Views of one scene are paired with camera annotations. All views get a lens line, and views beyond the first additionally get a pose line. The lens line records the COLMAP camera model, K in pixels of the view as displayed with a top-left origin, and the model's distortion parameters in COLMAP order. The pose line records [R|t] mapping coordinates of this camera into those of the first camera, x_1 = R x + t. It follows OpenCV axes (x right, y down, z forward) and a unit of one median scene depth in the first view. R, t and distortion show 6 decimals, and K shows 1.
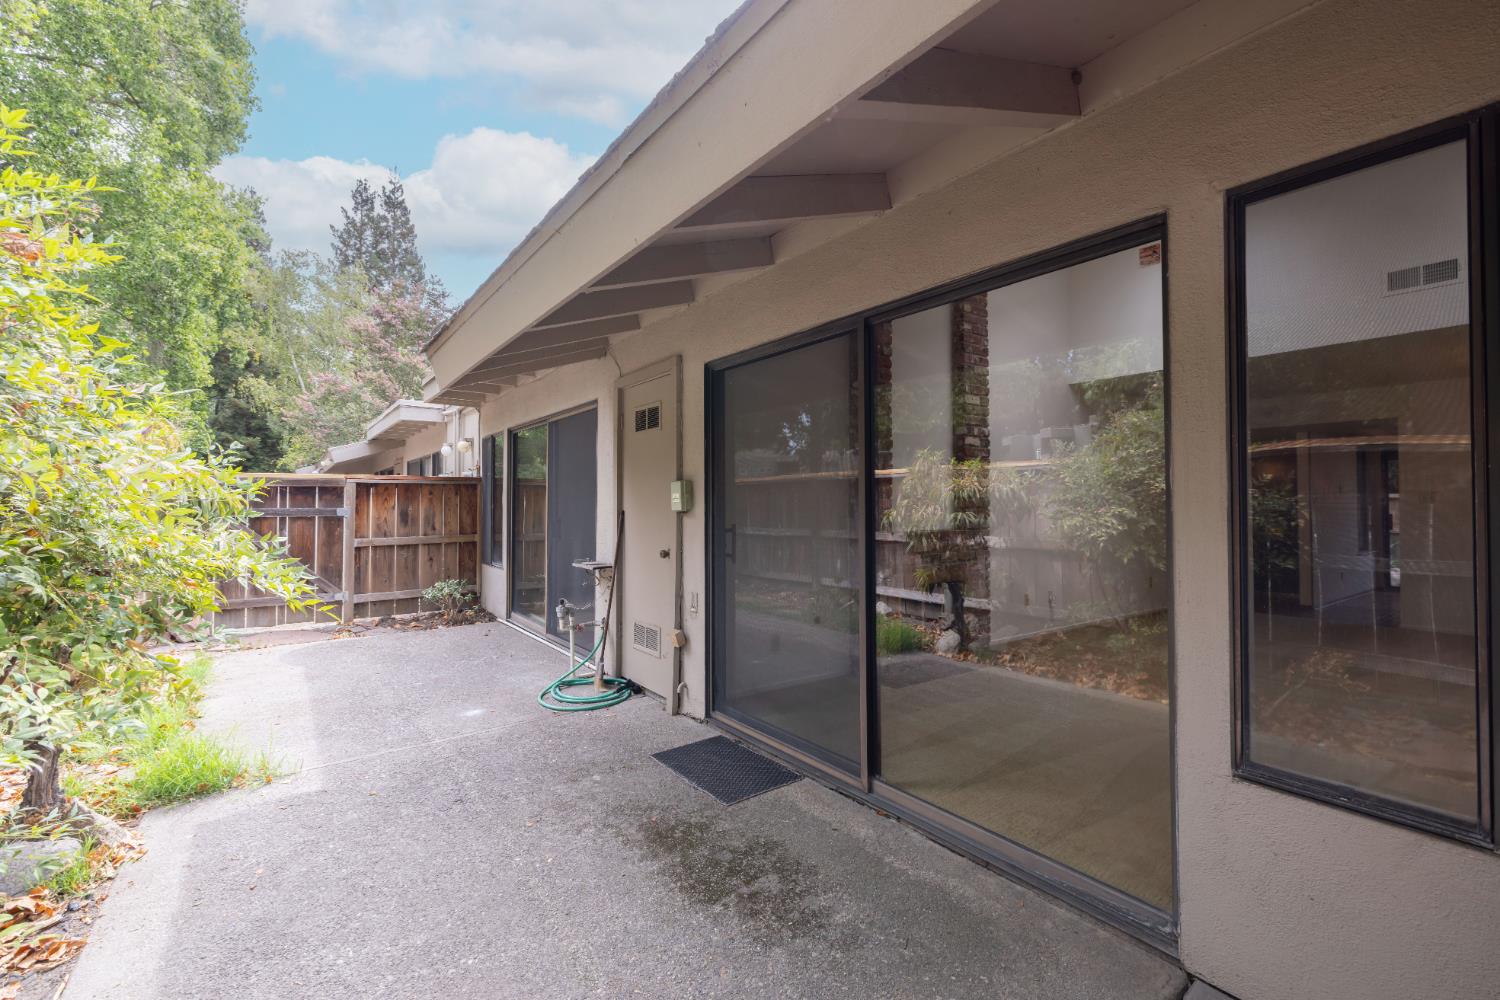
lens RADIAL K [[653.0, 0, 747.9], [0, 653.0, 490.3], [0, 0, 1]] dist [0.000747, 0.000094]
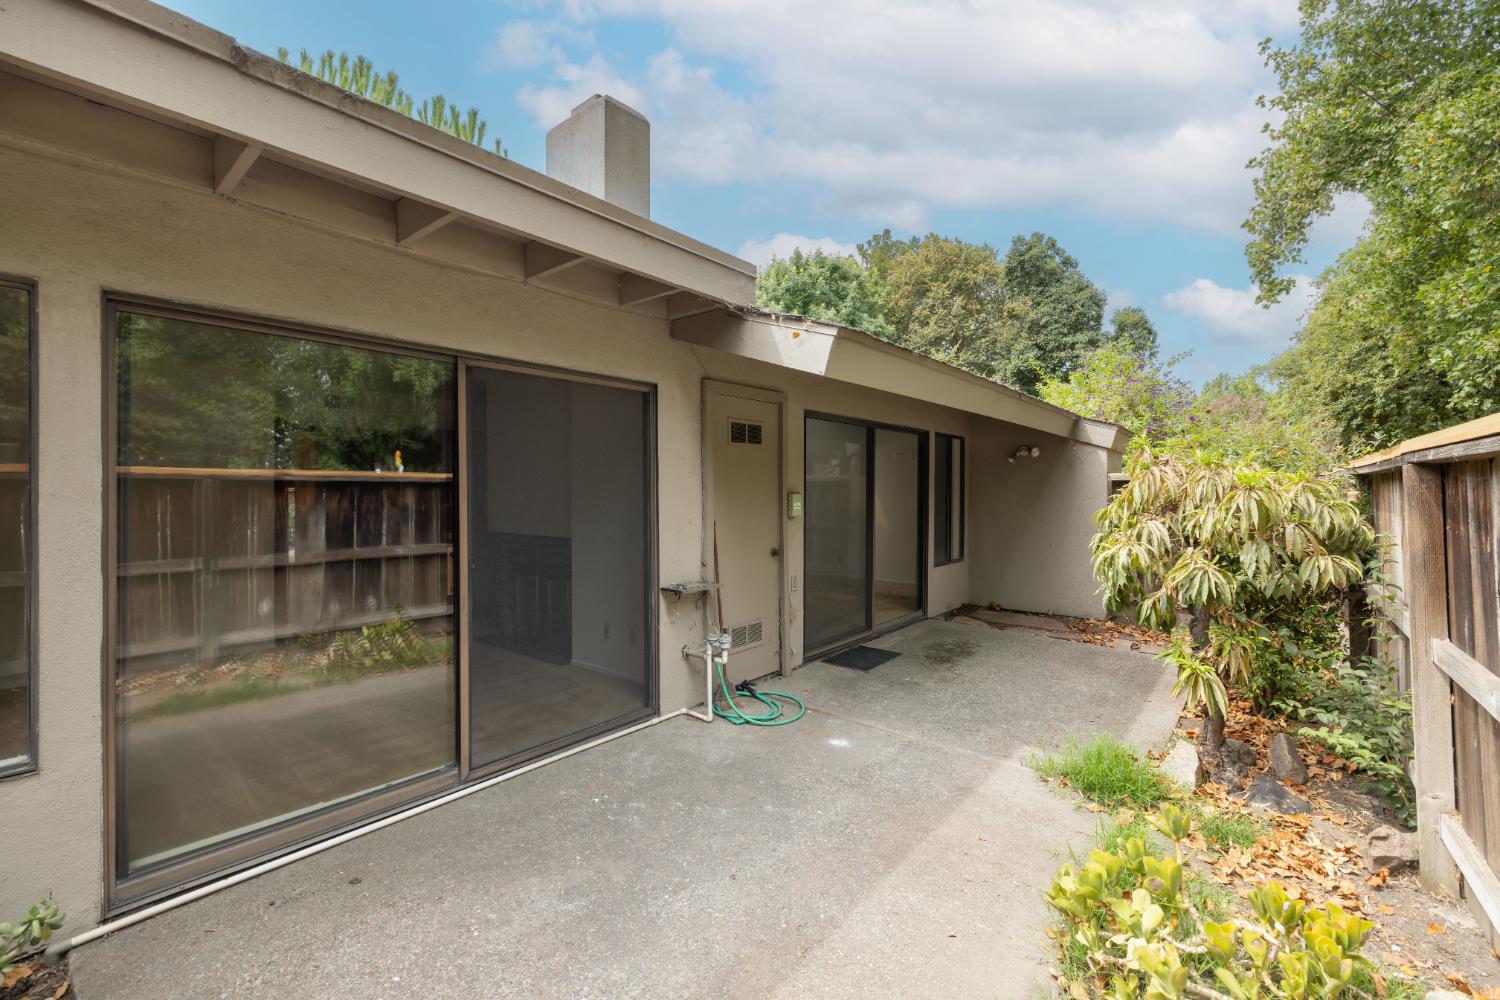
lens RADIAL K [[653.0, 0, 747.9], [0, 653.0, 490.3], [0, 0, 1]] dist [0.000747, 0.000094]
pose [[-0.265838, 0.003212, 0.964012, -1.354200], [-0.009364, 0.999939, -0.005914, -0.010286], [-0.963972, -0.010600, -0.265791, 1.457744]]
